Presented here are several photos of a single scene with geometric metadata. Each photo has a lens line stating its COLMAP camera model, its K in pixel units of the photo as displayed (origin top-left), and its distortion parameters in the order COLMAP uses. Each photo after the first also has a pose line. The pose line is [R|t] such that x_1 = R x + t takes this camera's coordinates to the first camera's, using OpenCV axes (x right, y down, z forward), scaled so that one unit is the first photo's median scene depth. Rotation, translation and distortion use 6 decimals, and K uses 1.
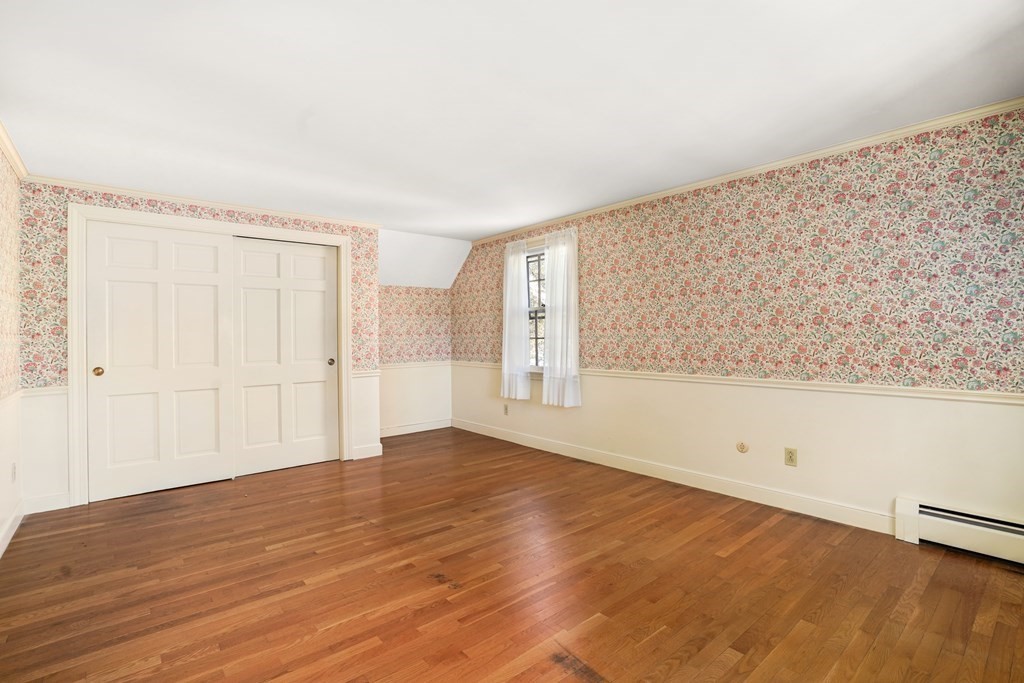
lens RADIAL K [[477.8, 0, 514.7], [0, 477.8, 369.5], [0, 0, 1]] dist [-0.068760, 0.024903]
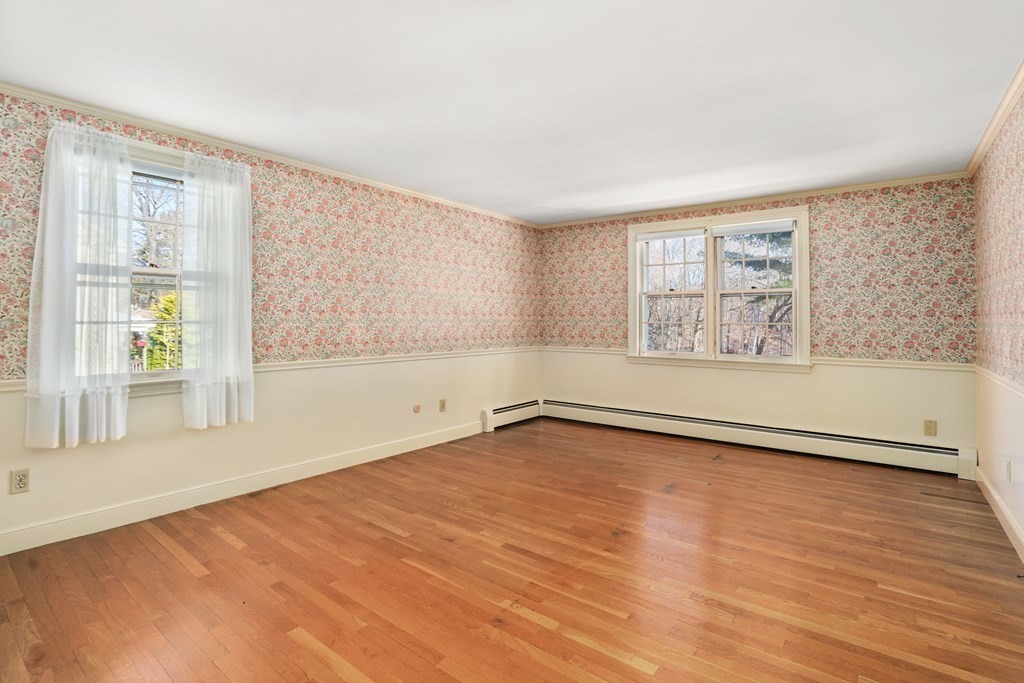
lens RADIAL K [[482.4, 0, 514.4], [0, 482.4, 346.5], [0, 0, 1]] dist [-0.068200, 0.027959]
pose [[-0.202789, -0.041772, 0.978331, -0.761803], [0.064525, 0.996348, 0.055916, -0.052231], [-0.977094, 0.074466, -0.199353, 0.905759]]
